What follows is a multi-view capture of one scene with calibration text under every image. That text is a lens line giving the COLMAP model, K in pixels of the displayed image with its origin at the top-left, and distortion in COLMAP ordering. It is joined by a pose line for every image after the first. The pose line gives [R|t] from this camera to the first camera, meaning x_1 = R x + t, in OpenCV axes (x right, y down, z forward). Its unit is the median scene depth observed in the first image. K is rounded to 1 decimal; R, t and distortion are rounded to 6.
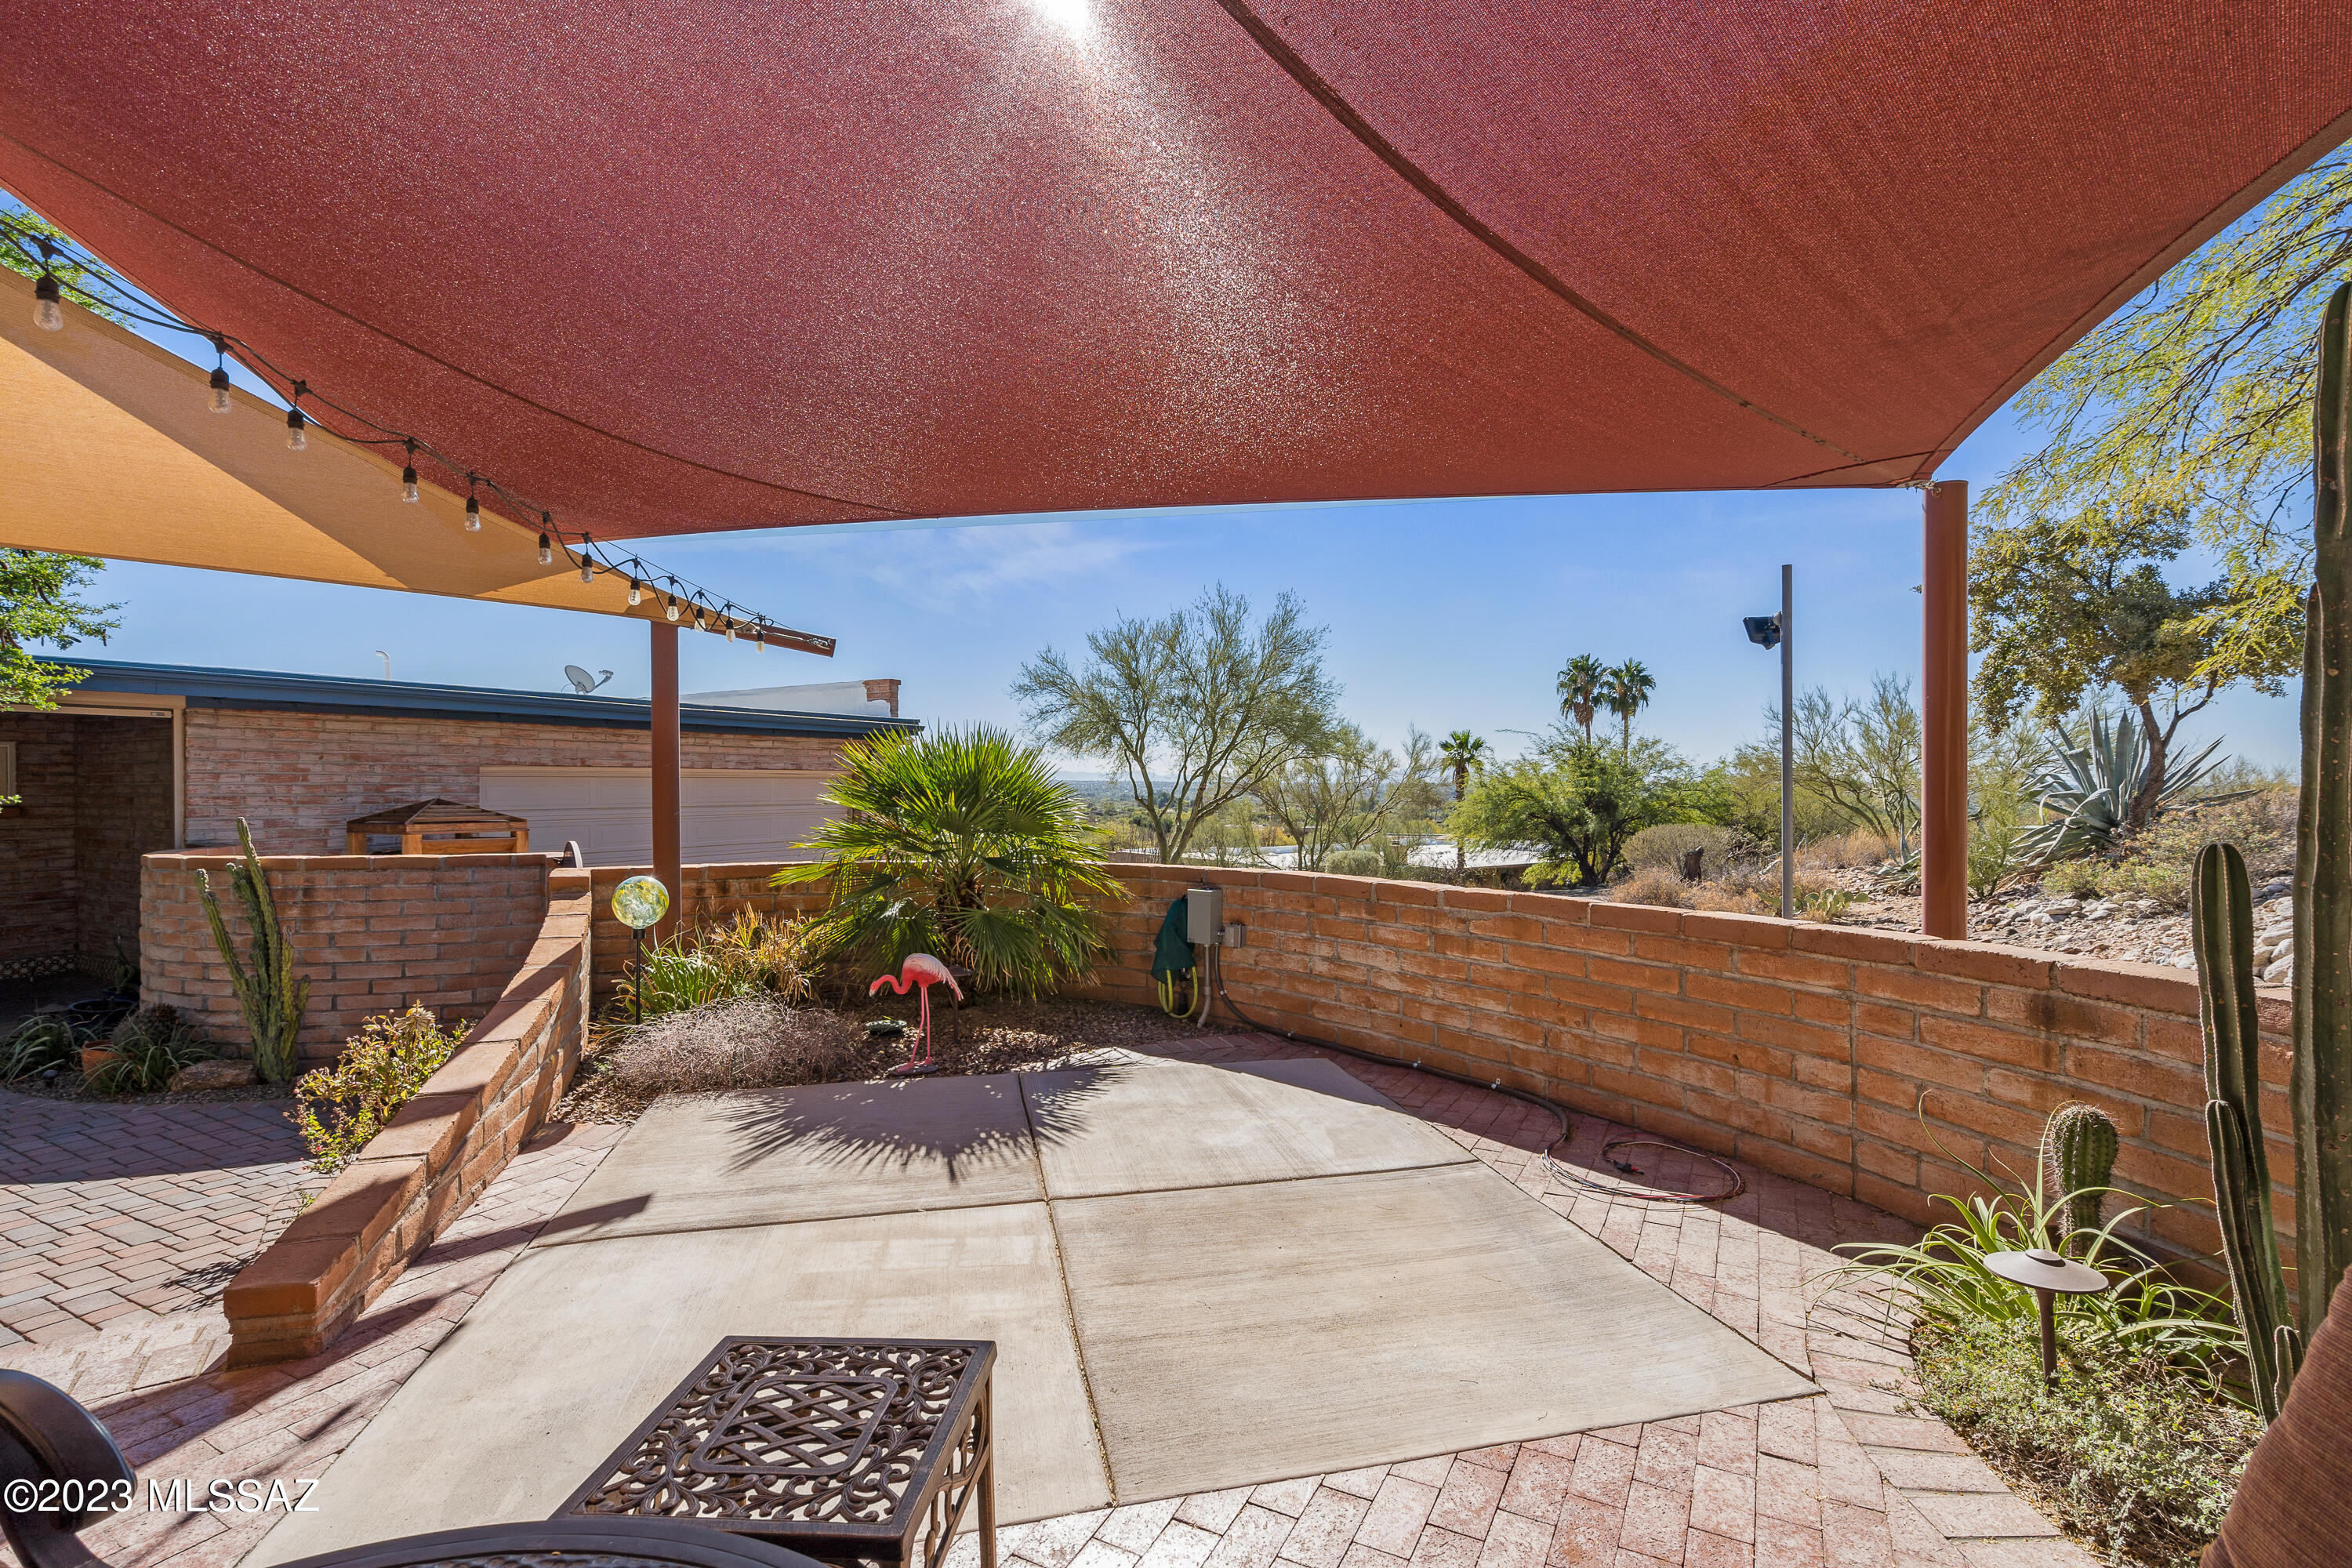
lens RADIAL K [[1067.0, 0, 1155.4], [0, 1067.0, 794.6], [0, 0, 1]] dist [-0.007809, 0.002479]
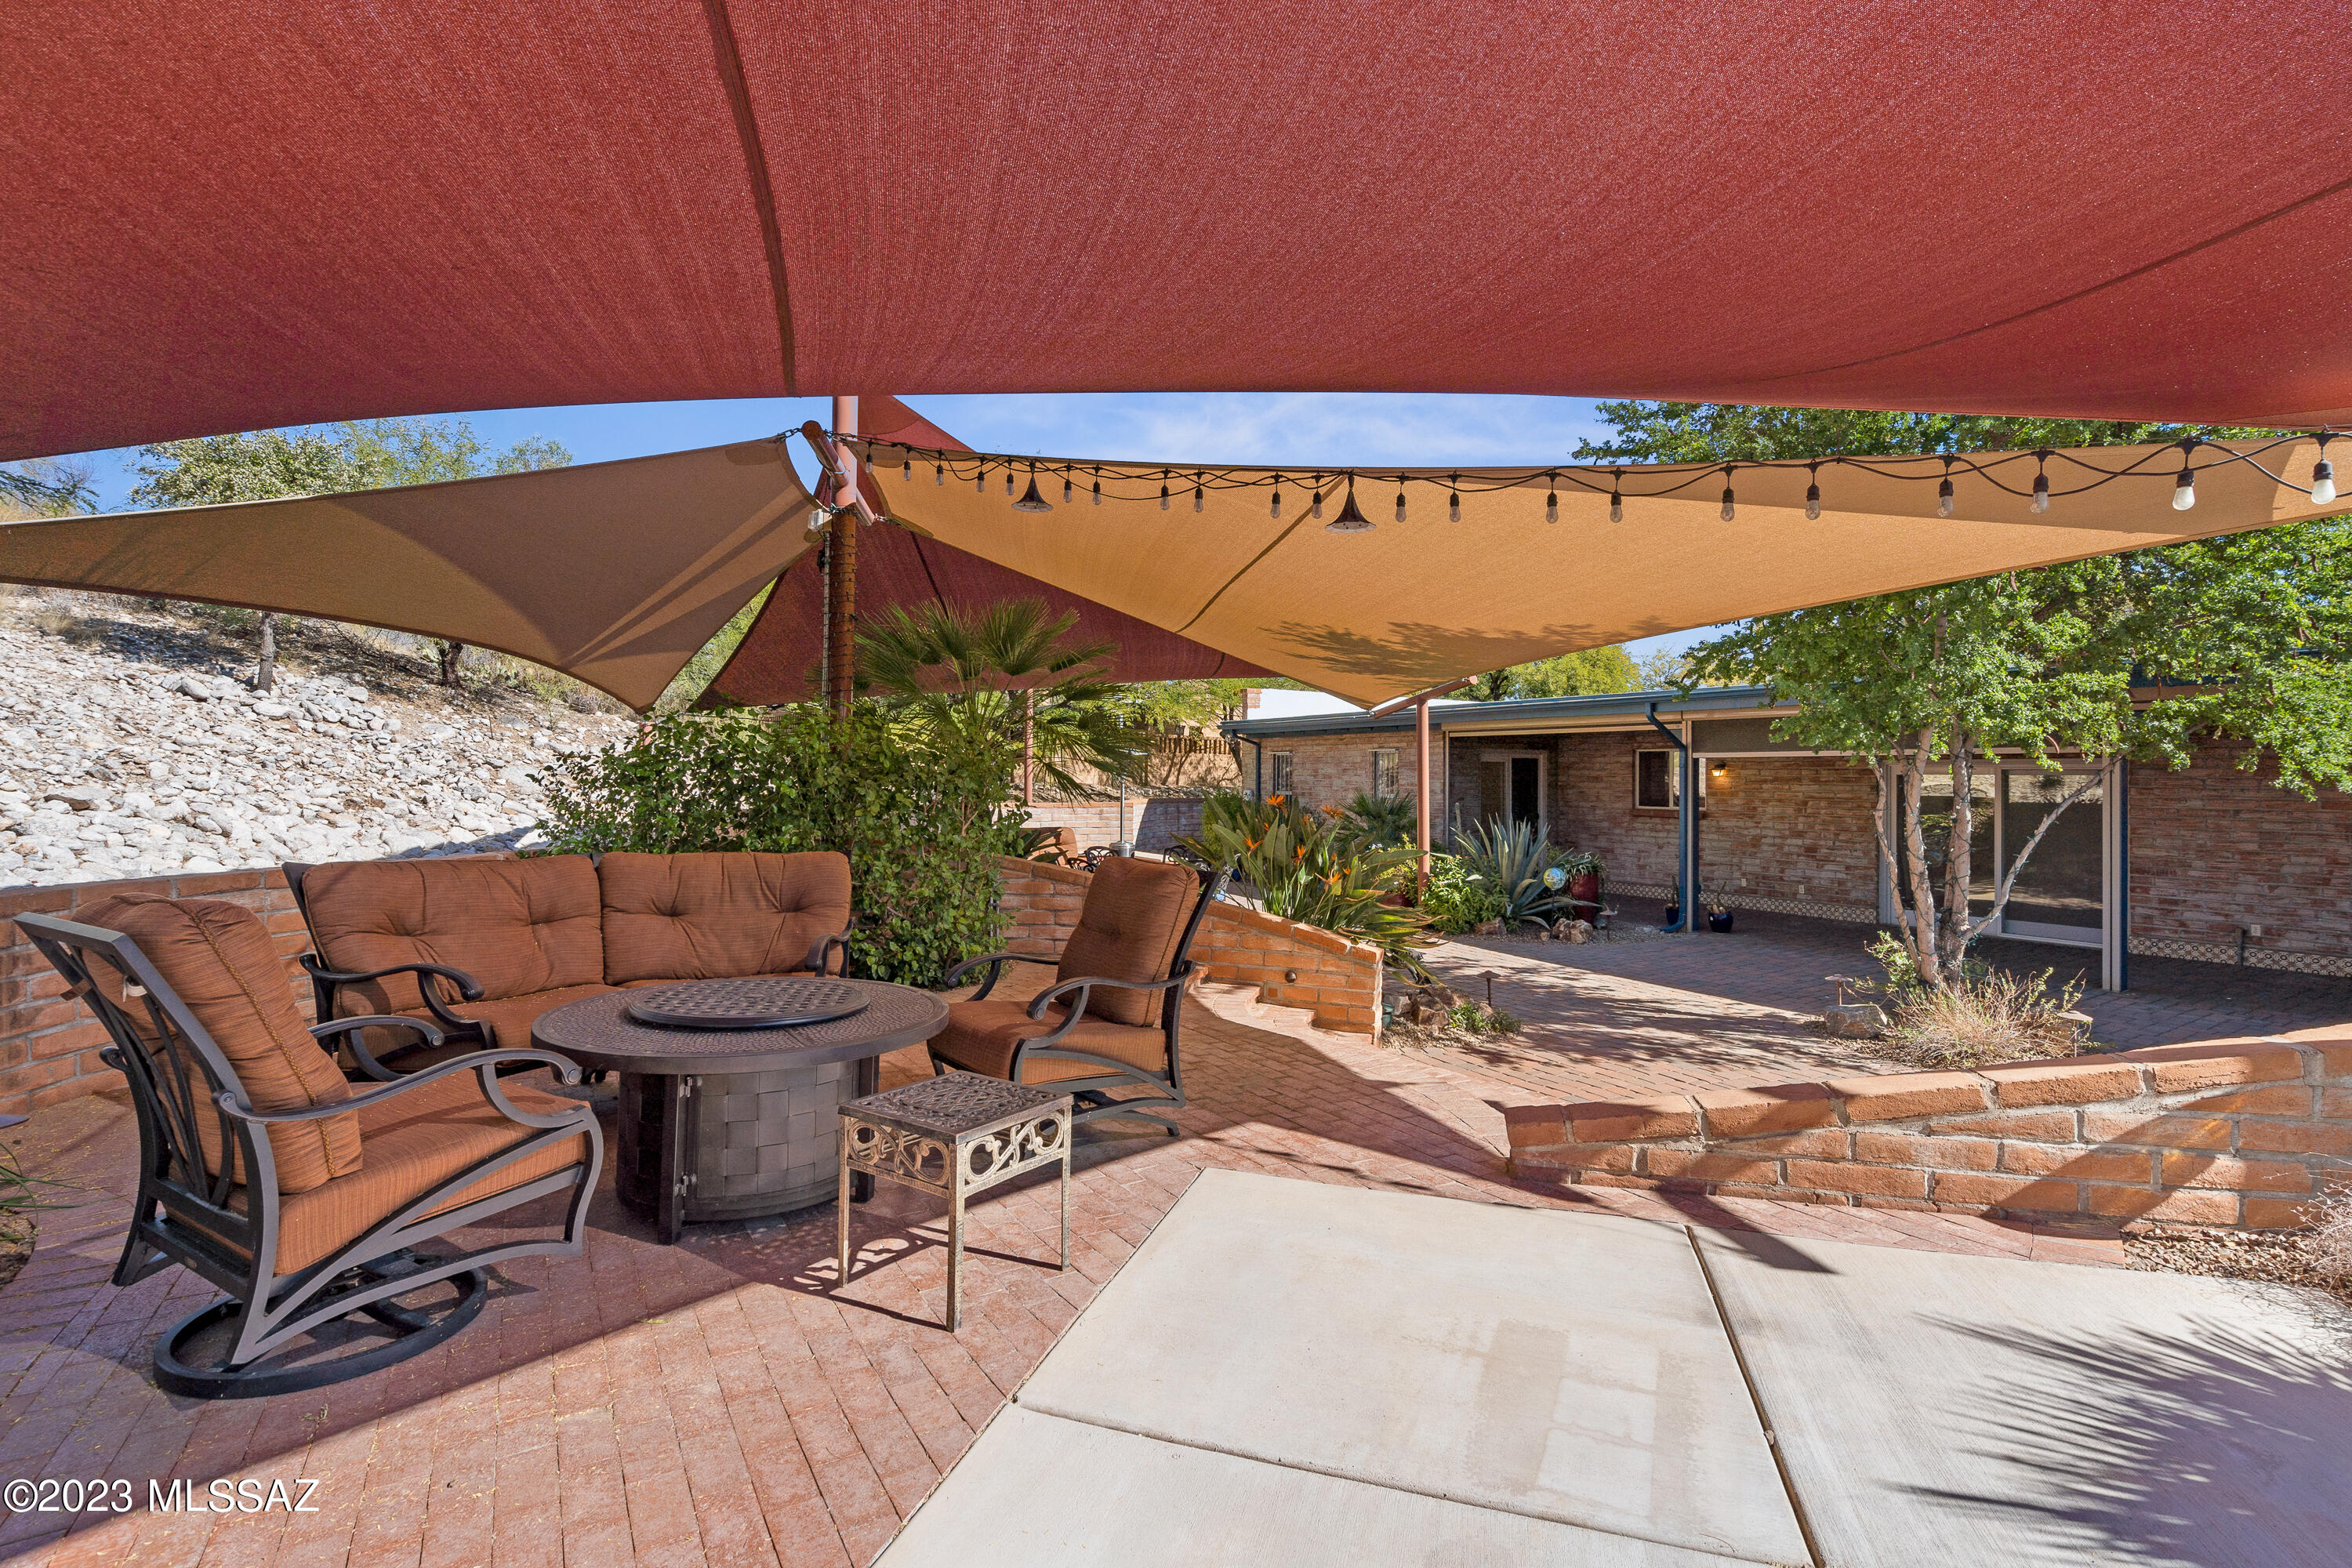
lens RADIAL K [[1067.0, 0, 1188.8], [0, 1067.0, 765.3], [0, 0, 1]] dist [-0.007809, 0.002479]
pose [[-0.469166, -0.008242, -0.883071, 0.229770], [-0.011460, 0.999929, -0.003244, -0.005420], [0.883035, 0.008597, -0.469227, 0.435318]]
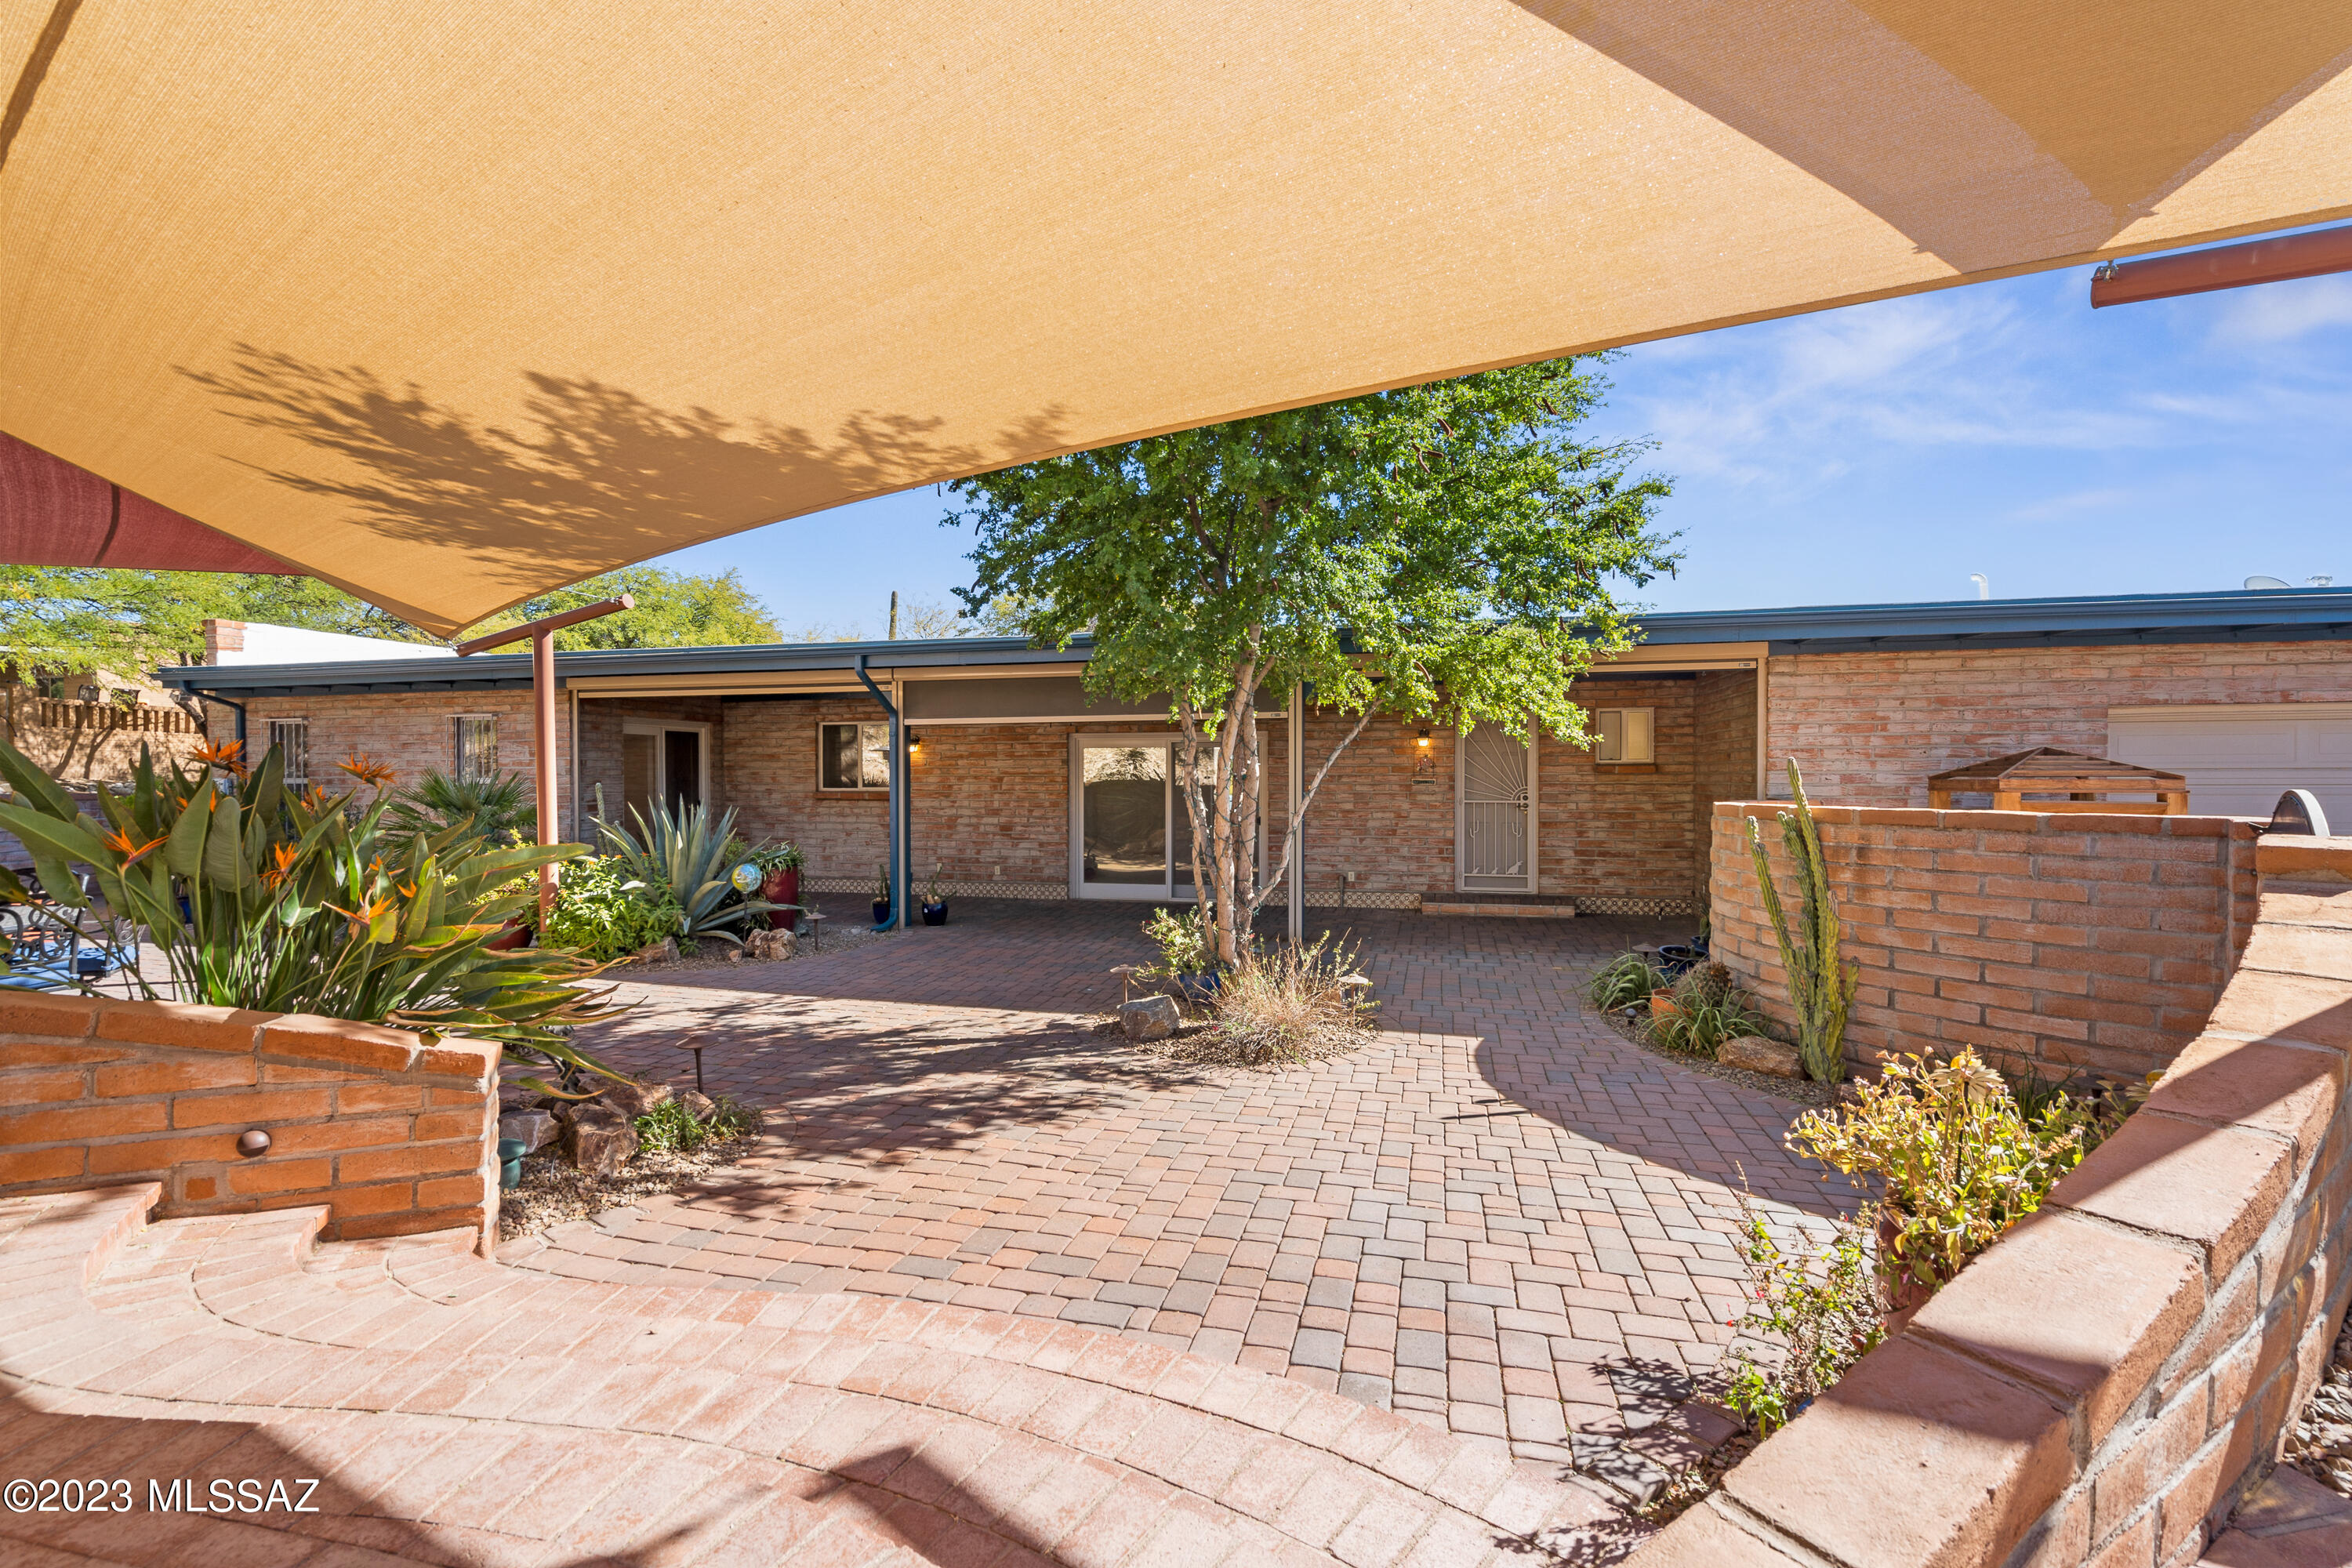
lens RADIAL K [[1067.0, 0, 1188.9], [0, 1067.0, 787.3], [0, 0, 1]] dist [-0.007809, 0.002479]
pose [[0.286825, 0.013750, -0.957884, -0.182212], [-0.006073, 0.999903, 0.012534, 0.036237], [0.957964, 0.002222, 0.286881, 0.290054]]
